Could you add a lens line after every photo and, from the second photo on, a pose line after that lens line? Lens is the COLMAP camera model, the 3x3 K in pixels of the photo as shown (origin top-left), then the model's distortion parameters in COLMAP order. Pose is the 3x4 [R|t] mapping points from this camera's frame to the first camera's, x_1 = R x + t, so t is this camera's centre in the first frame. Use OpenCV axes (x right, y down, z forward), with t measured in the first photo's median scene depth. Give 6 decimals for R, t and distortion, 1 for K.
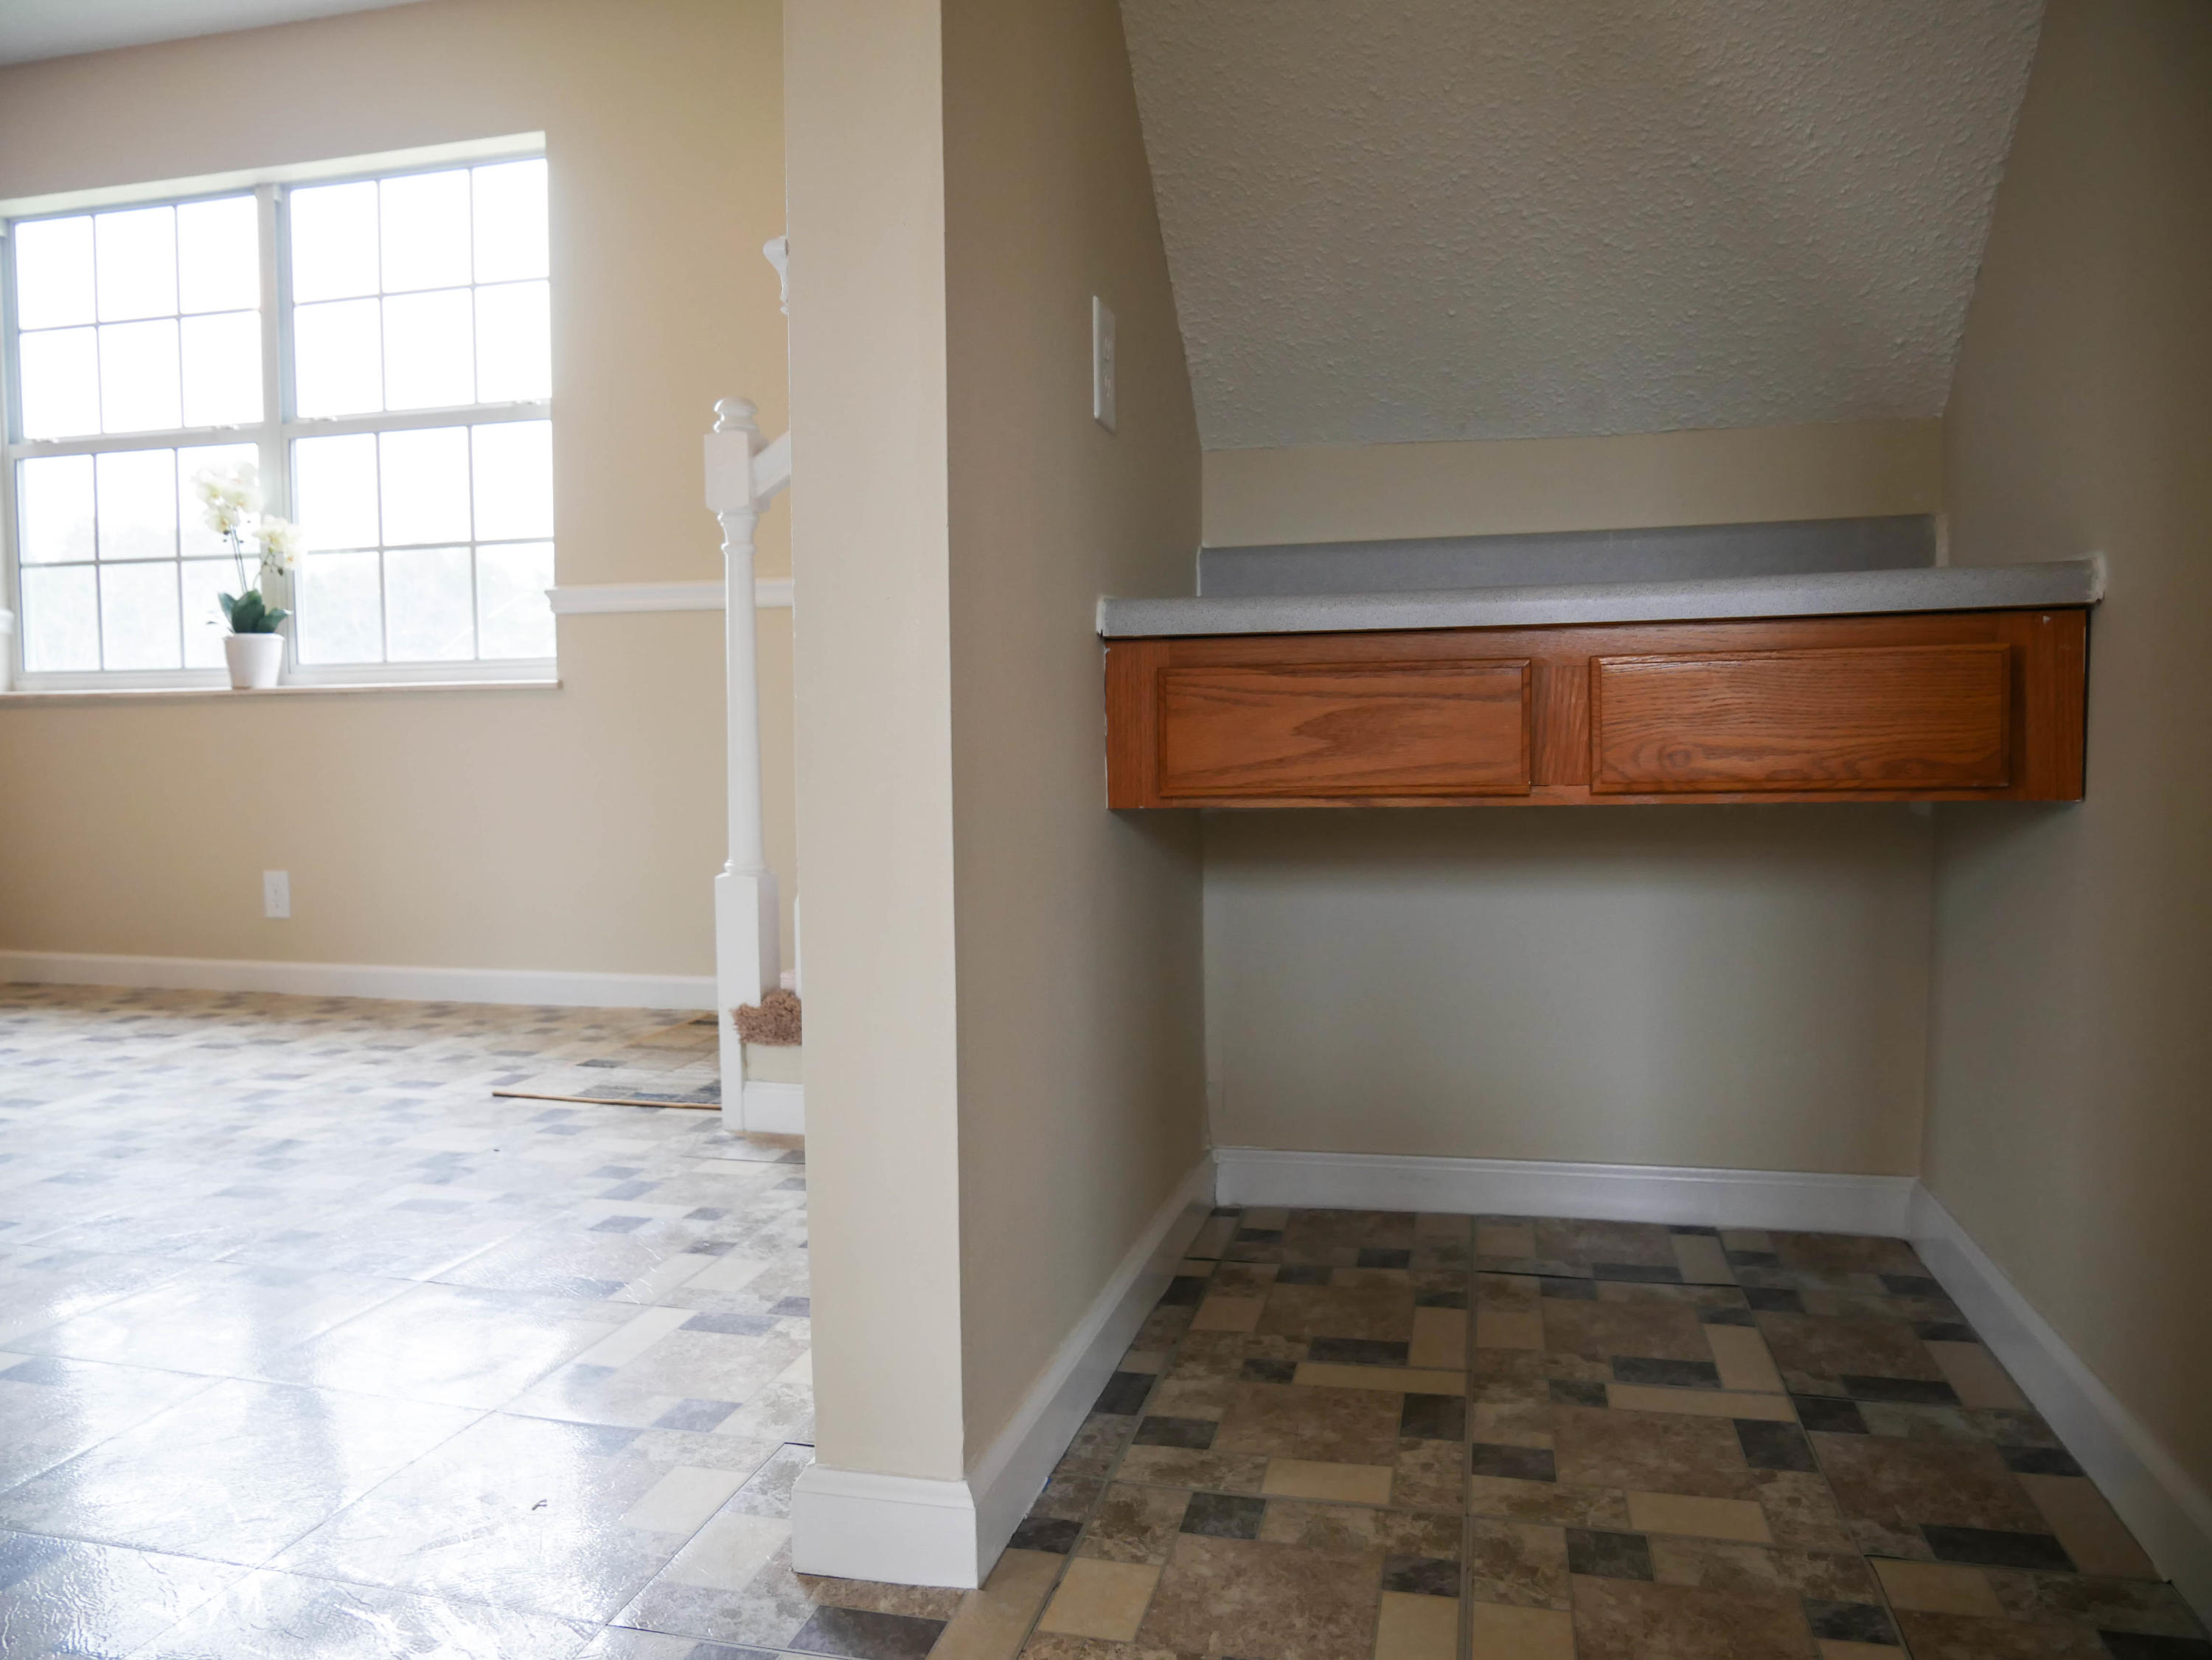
lens RADIAL K [[1584.3, 0, 1108.5], [0, 1584.3, 835.6], [0, 0, 1]] dist [-0.050330, 0.026205]
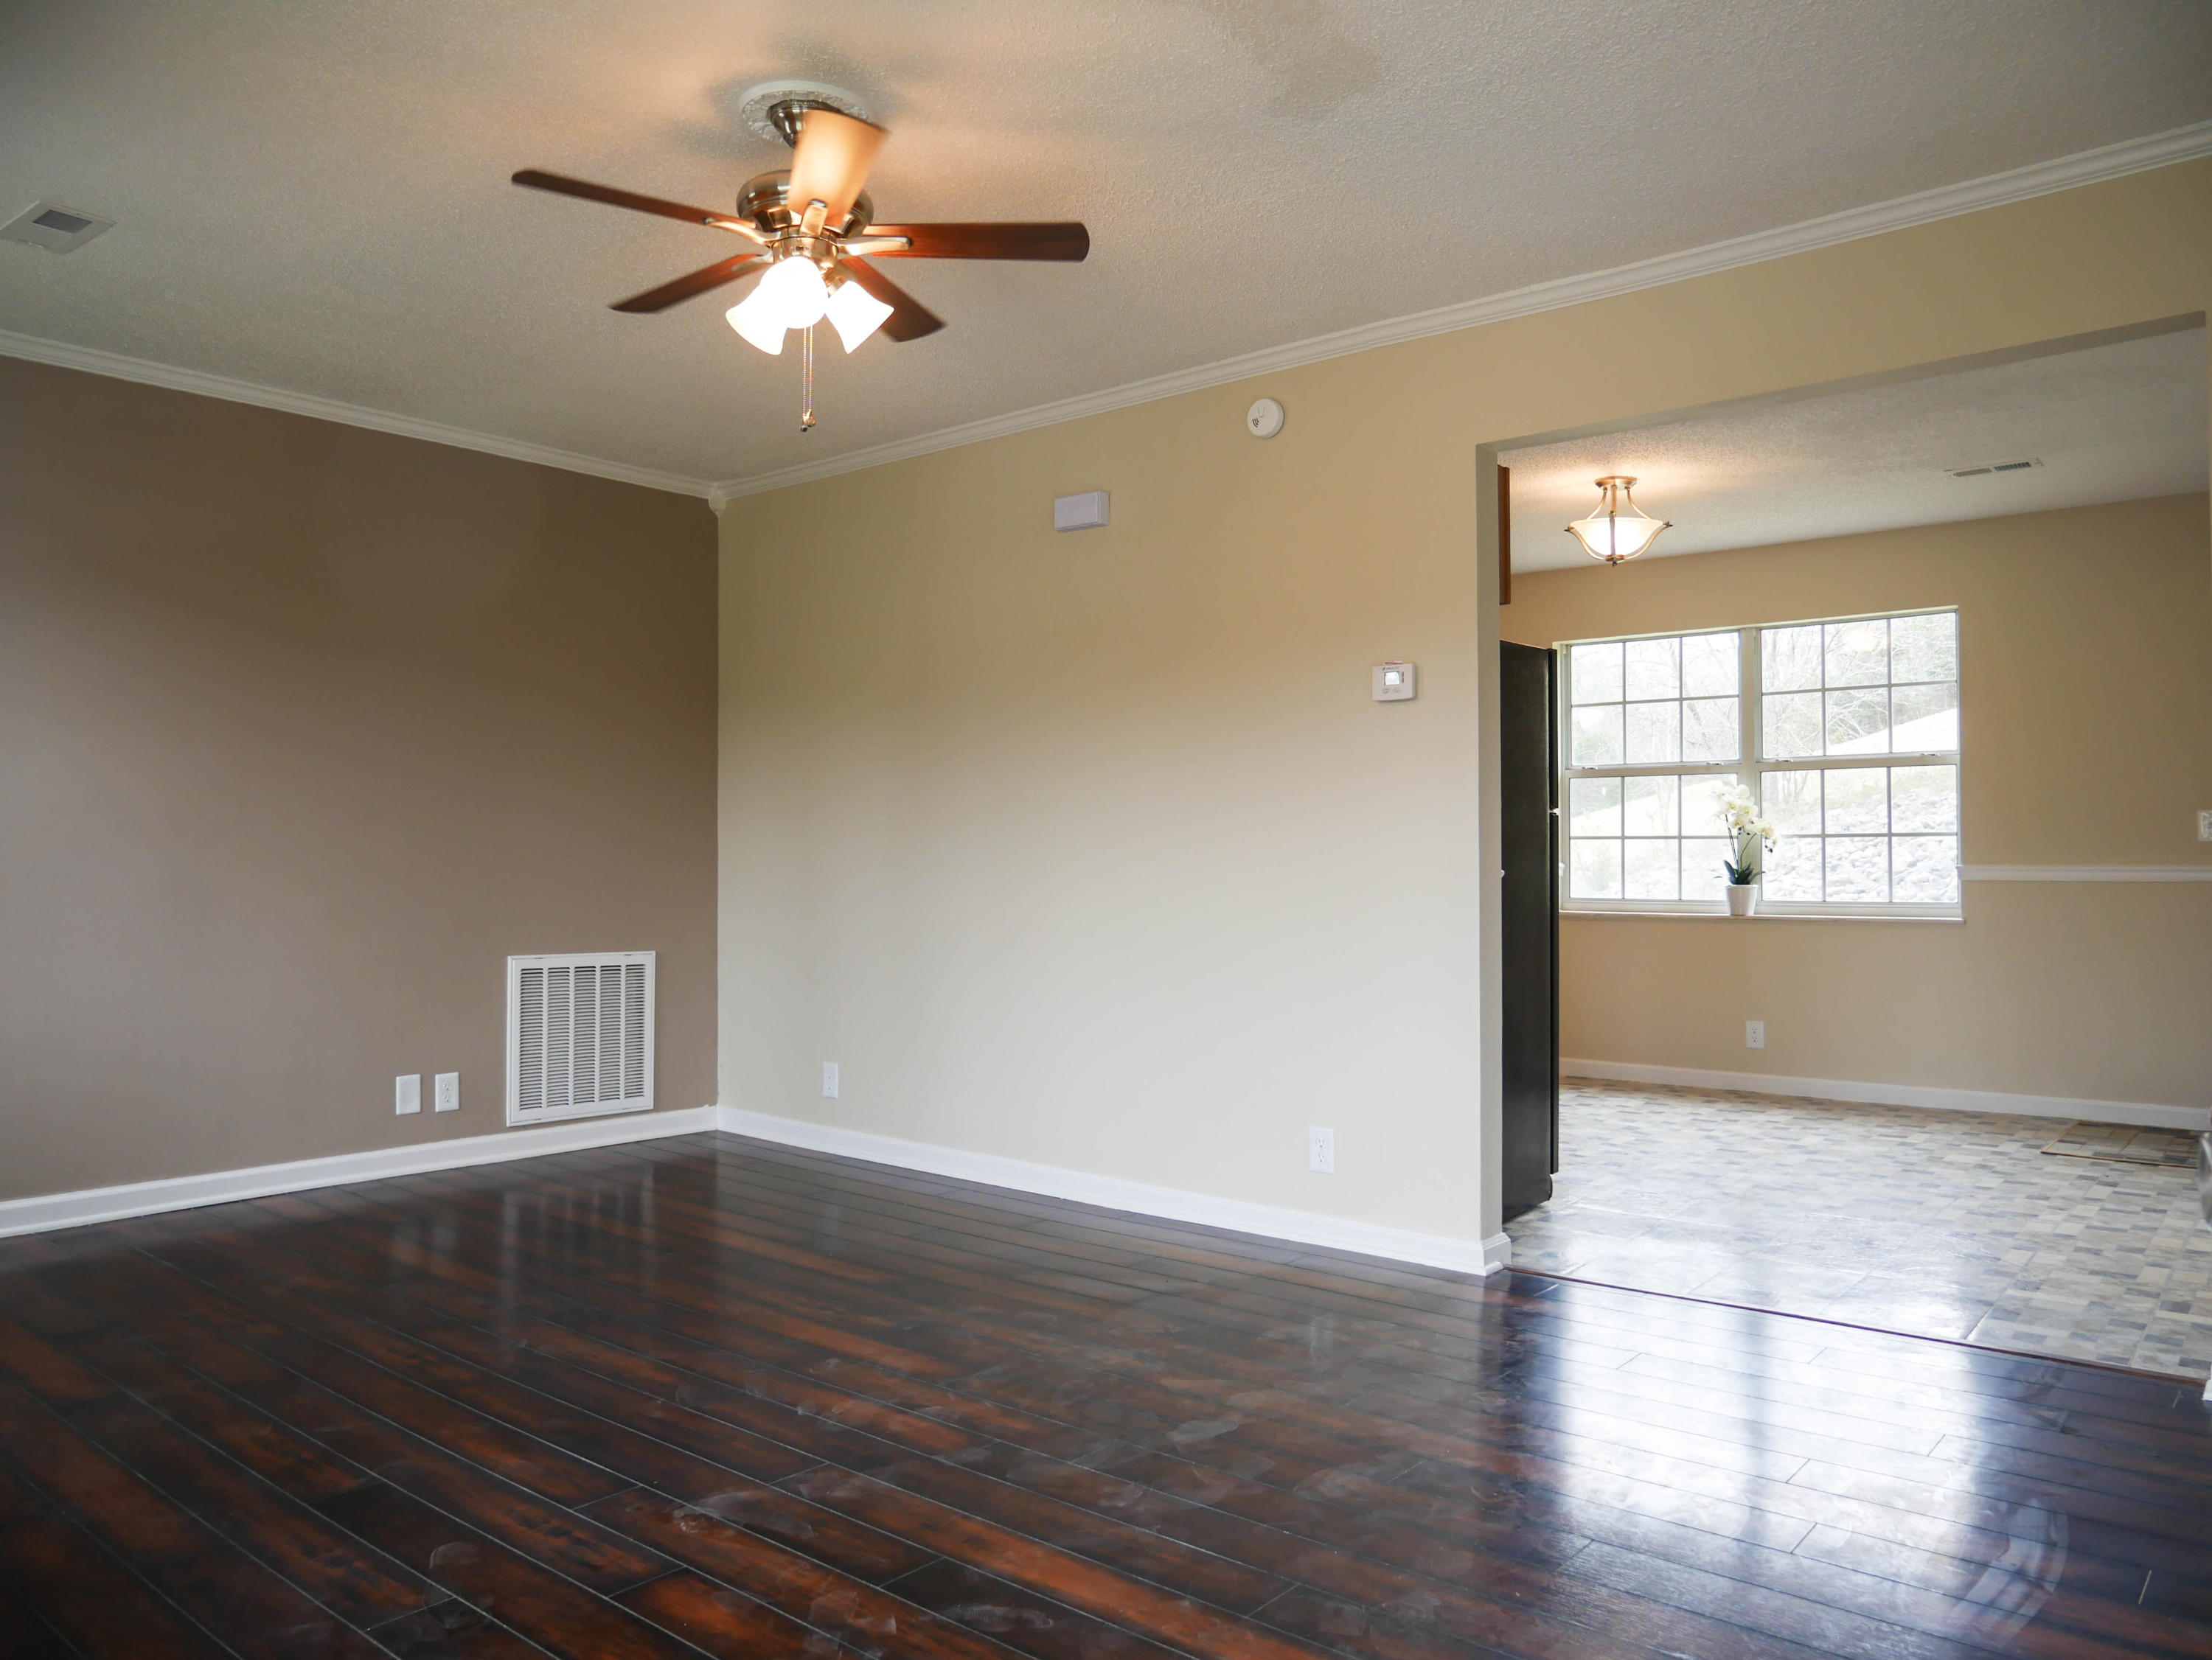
lens RADIAL K [[1584.3, 0, 1114.7], [0, 1584.3, 851.9], [0, 0, 1]] dist [-0.050330, 0.026205]
pose [[0.906008, 0.002444, -0.423254, -0.451588], [-0.028850, 0.998014, -0.055993, -0.047722], [0.422277, 0.062941, 0.904279, -0.912509]]
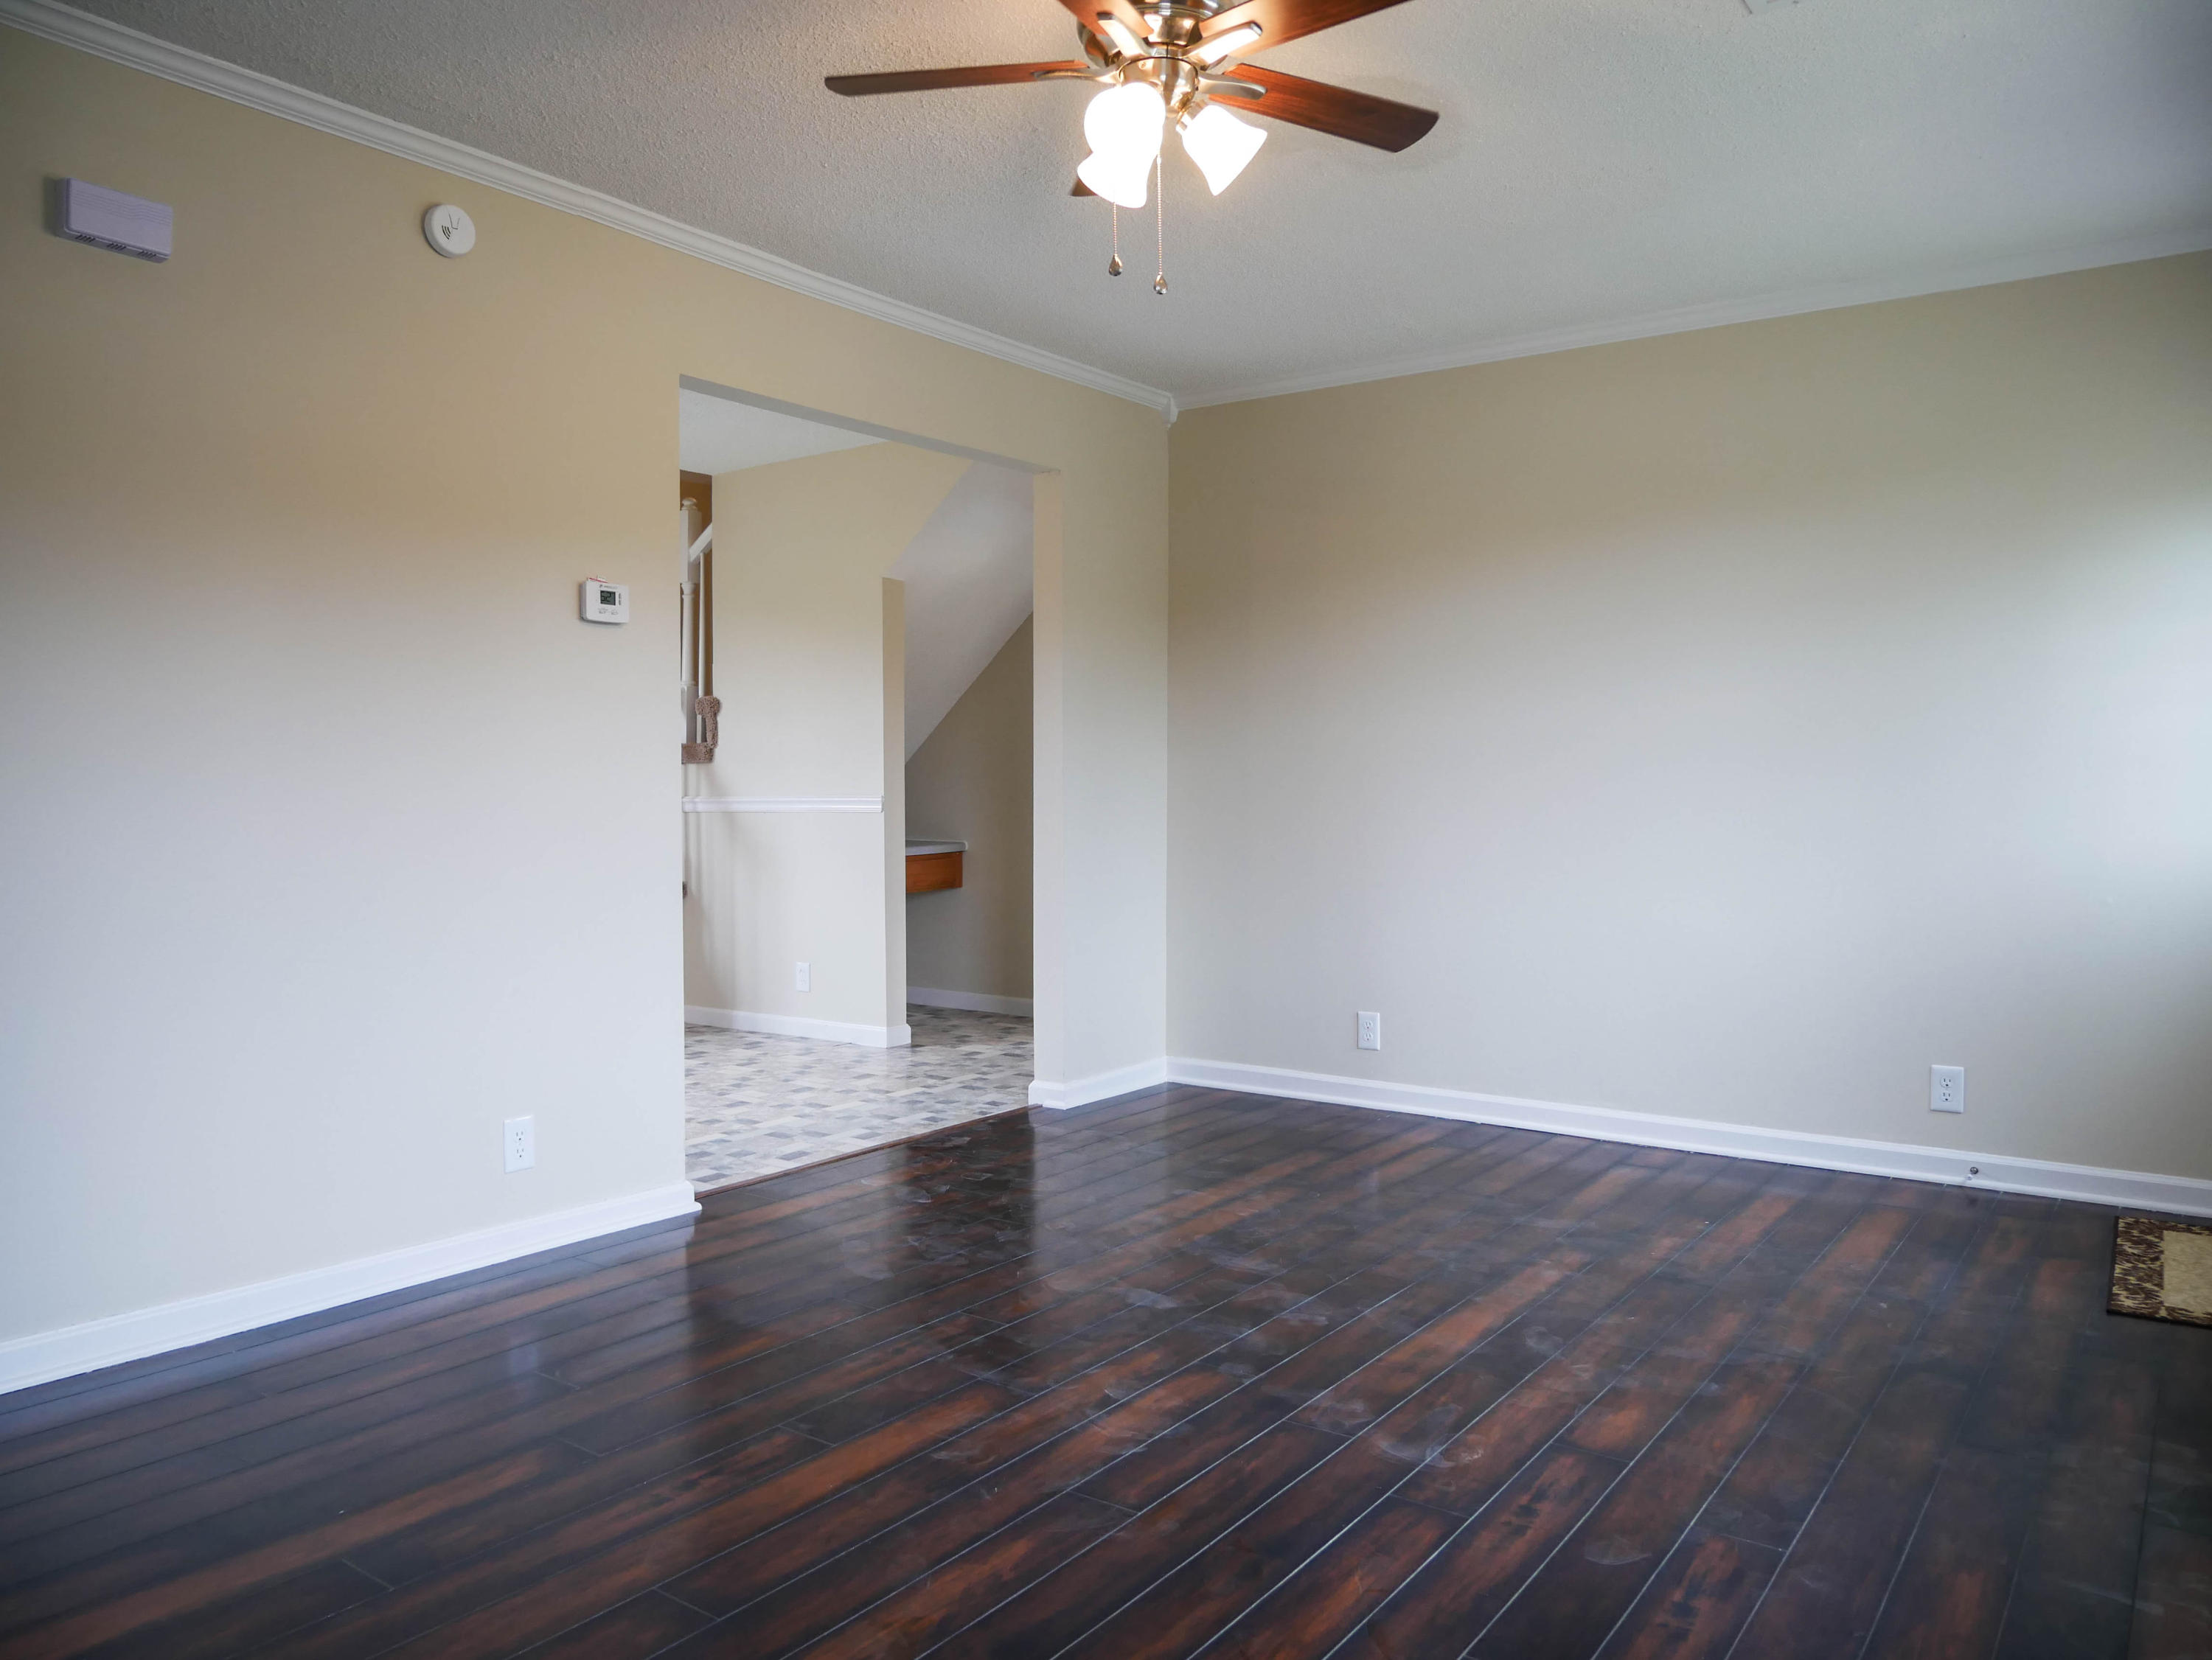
lens RADIAL K [[1584.3, 0, 1113.4], [0, 1584.3, 823.2], [0, 0, 1]] dist [-0.050330, 0.026205]
pose [[0.357645, -0.017495, 0.933694, -1.505741], [0.055084, 0.998479, -0.002391, -0.071441], [-0.932232, 0.052286, 0.358065, -0.509936]]
